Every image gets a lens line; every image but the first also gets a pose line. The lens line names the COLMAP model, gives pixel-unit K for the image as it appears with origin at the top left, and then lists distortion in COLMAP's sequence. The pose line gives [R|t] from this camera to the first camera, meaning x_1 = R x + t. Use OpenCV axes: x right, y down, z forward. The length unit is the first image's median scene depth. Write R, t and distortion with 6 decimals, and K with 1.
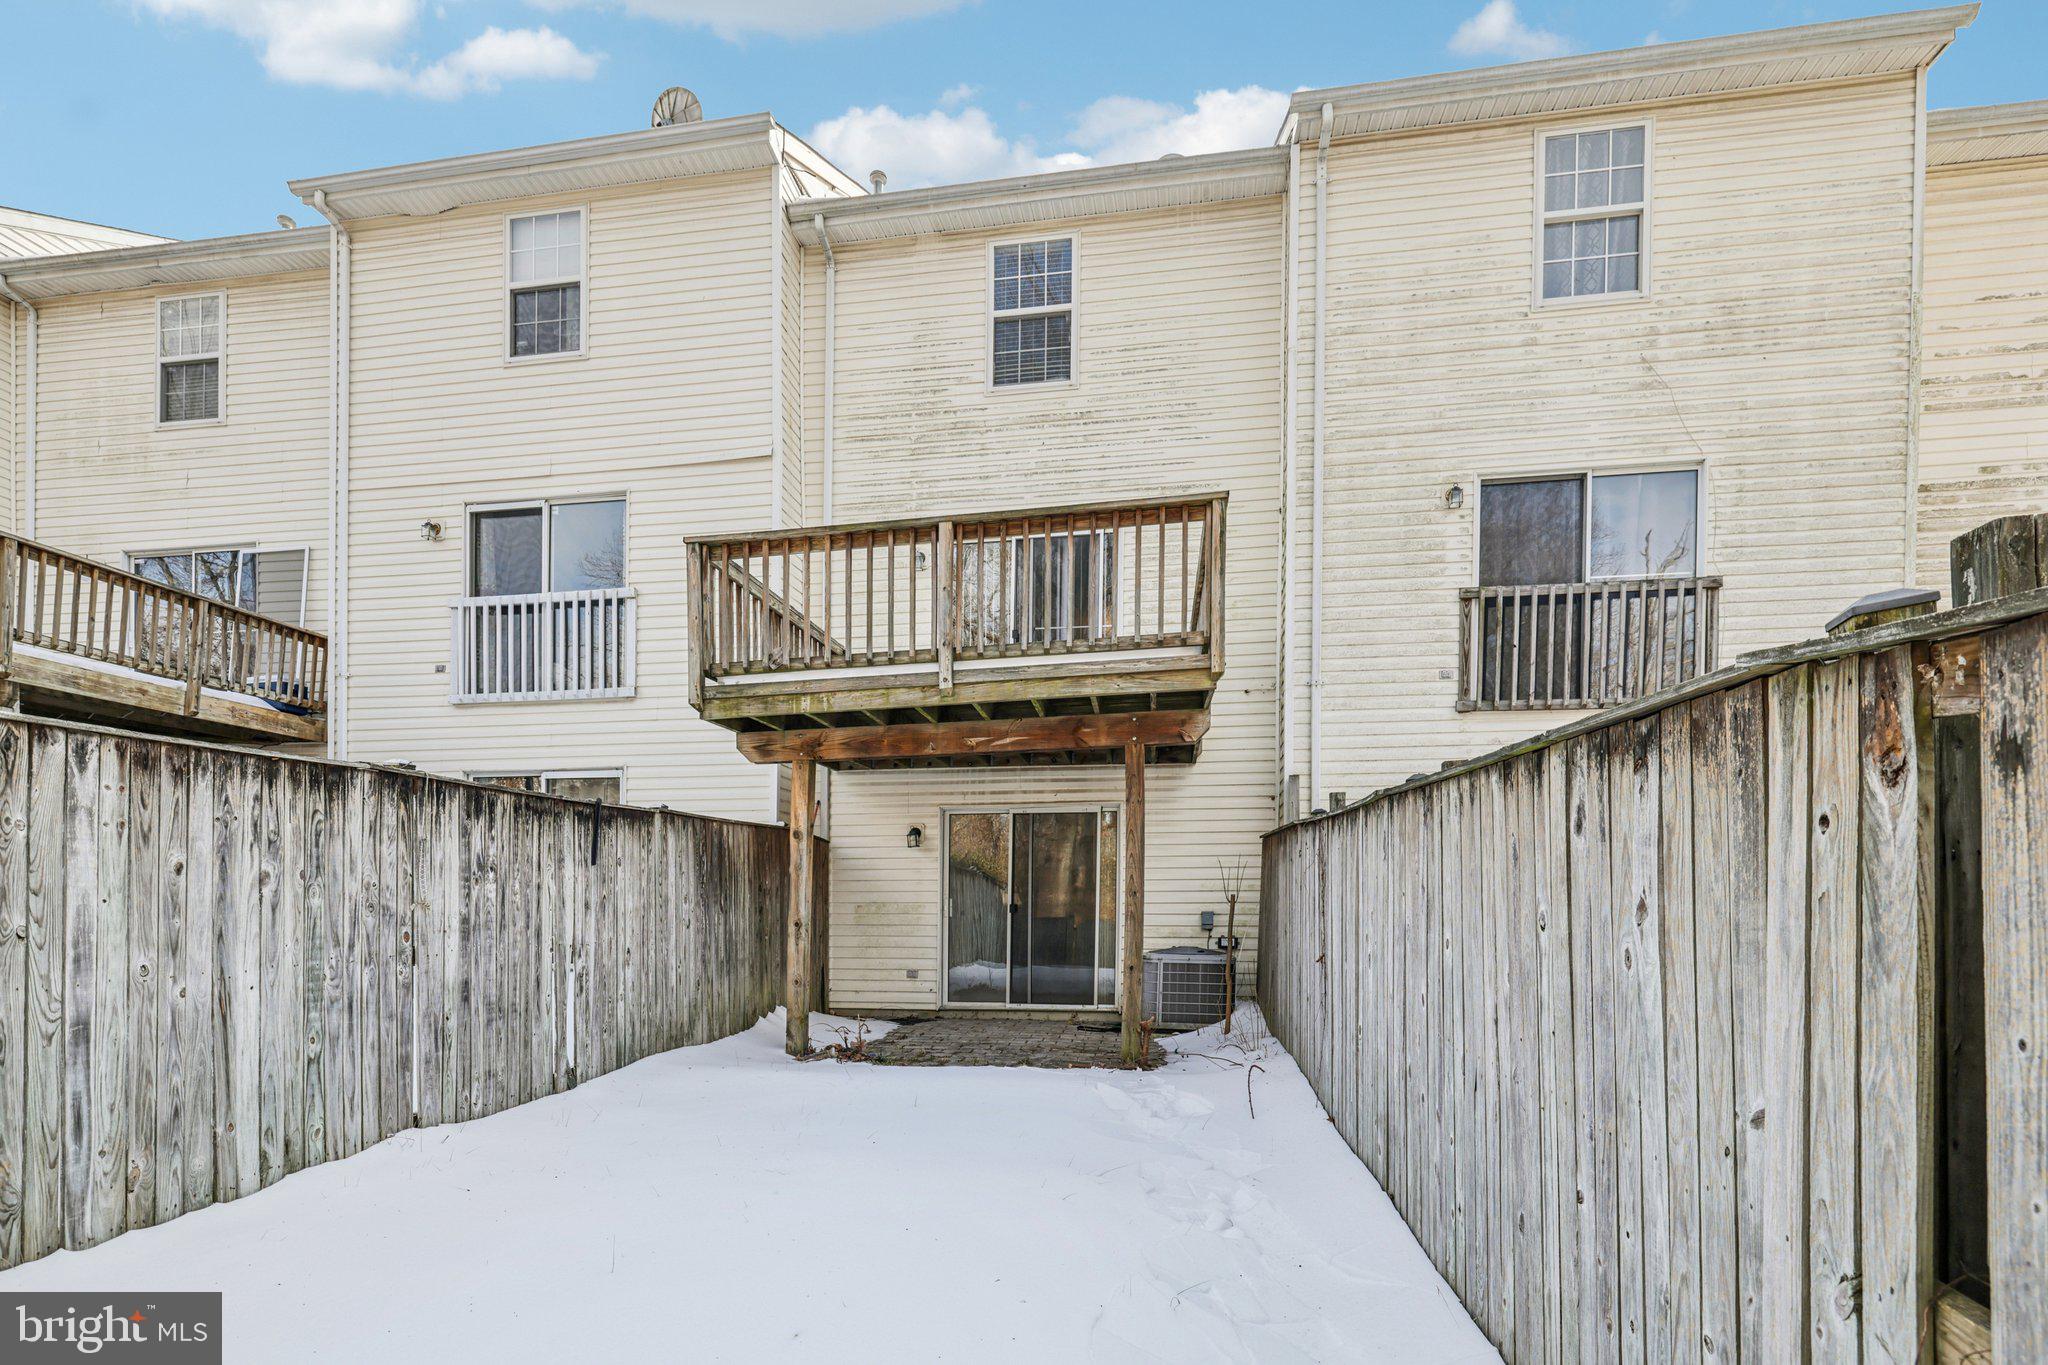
lens RADIAL K [[905.5, 0, 1021.9], [0, 905.5, 798.3], [0, 0, 1]] dist [-0.000734, 0.000107]
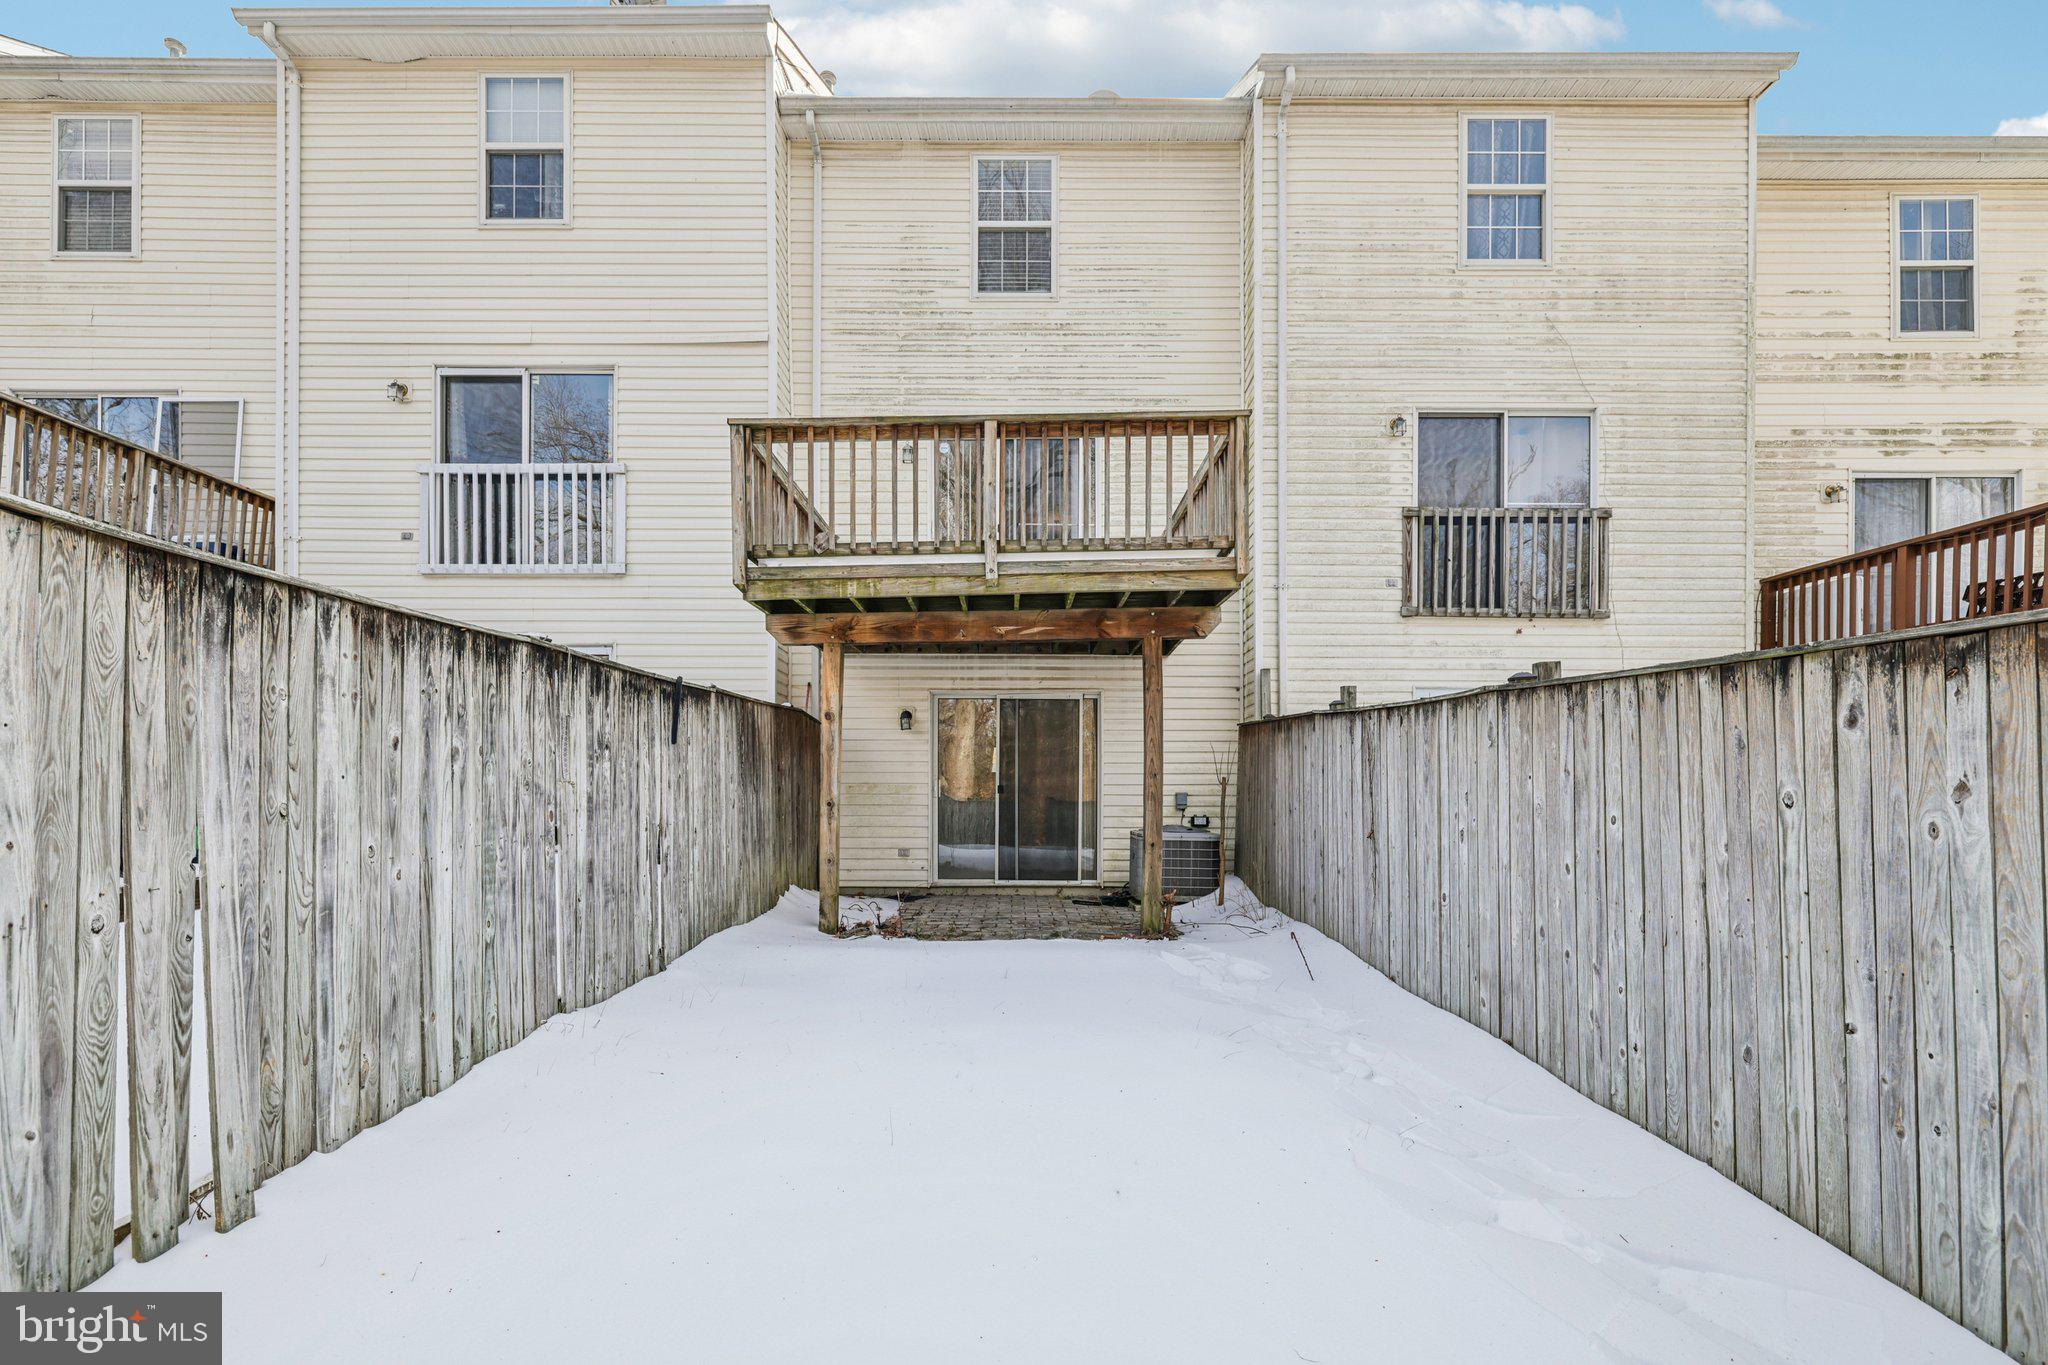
lens RADIAL K [[864.6, 0, 1023.6], [0, 864.6, 675.8], [0, 0, 1]] dist [-0.001129, 0.000339]
pose [[0.988928, 0.022485, 0.146680, -0.134594], [-0.020988, 0.999711, -0.011747, 0.001352], [-0.146902, 0.008538, 0.989114, 0.003412]]
